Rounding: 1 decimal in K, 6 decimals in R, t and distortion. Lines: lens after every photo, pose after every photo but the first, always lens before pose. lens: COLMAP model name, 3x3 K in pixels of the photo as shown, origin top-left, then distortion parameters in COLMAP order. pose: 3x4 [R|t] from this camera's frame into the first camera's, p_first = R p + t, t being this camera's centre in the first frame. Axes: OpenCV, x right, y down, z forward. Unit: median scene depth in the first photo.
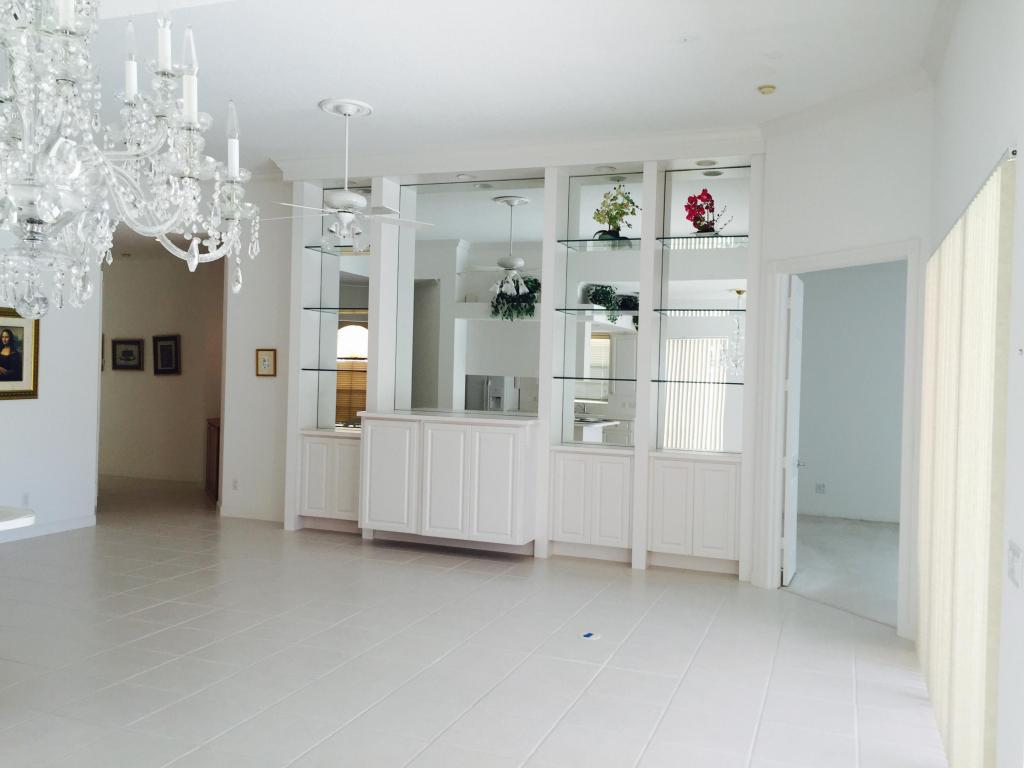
lens RADIAL K [[867.3, 0, 512.0], [0, 867.3, 384.0], [0, 0, 1]] dist [0.084819, -0.098363]
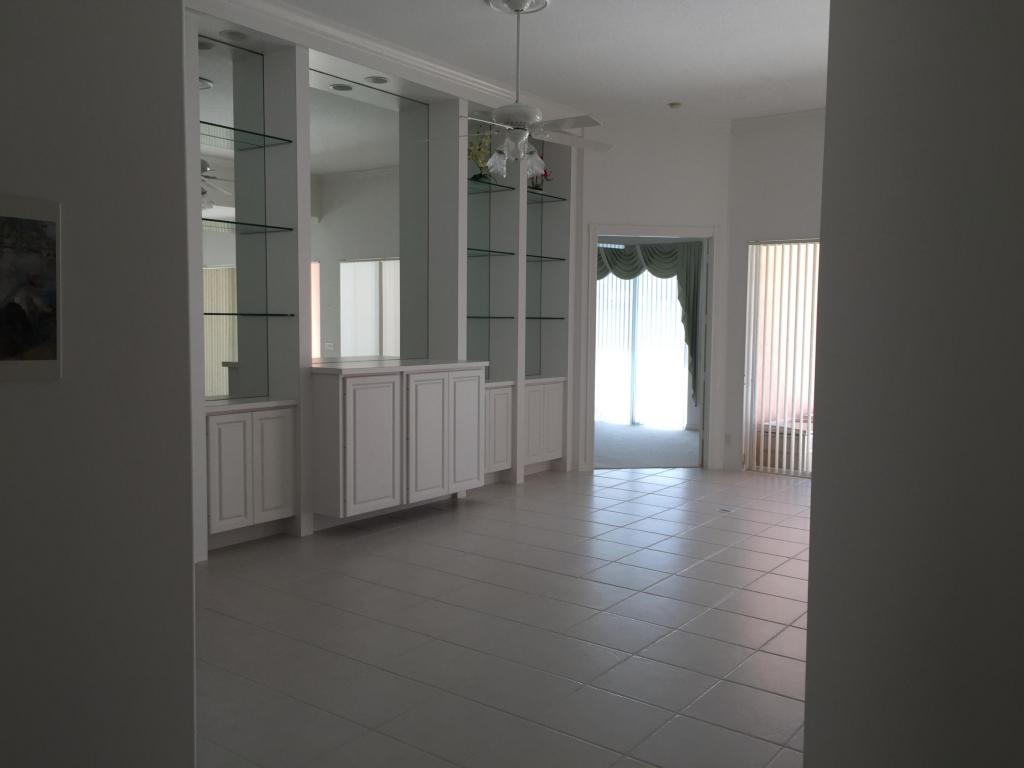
lens RADIAL K [[875.8, 0, 516.5], [0, 875.8, 385.4], [0, 0, 1]] dist [0.074428, -0.112263]
pose [[0.274684, -0.104970, 0.955788, -0.919972], [0.009944, 0.994280, 0.106340, -0.036395], [-0.961483, -0.019706, 0.274157, 0.672019]]
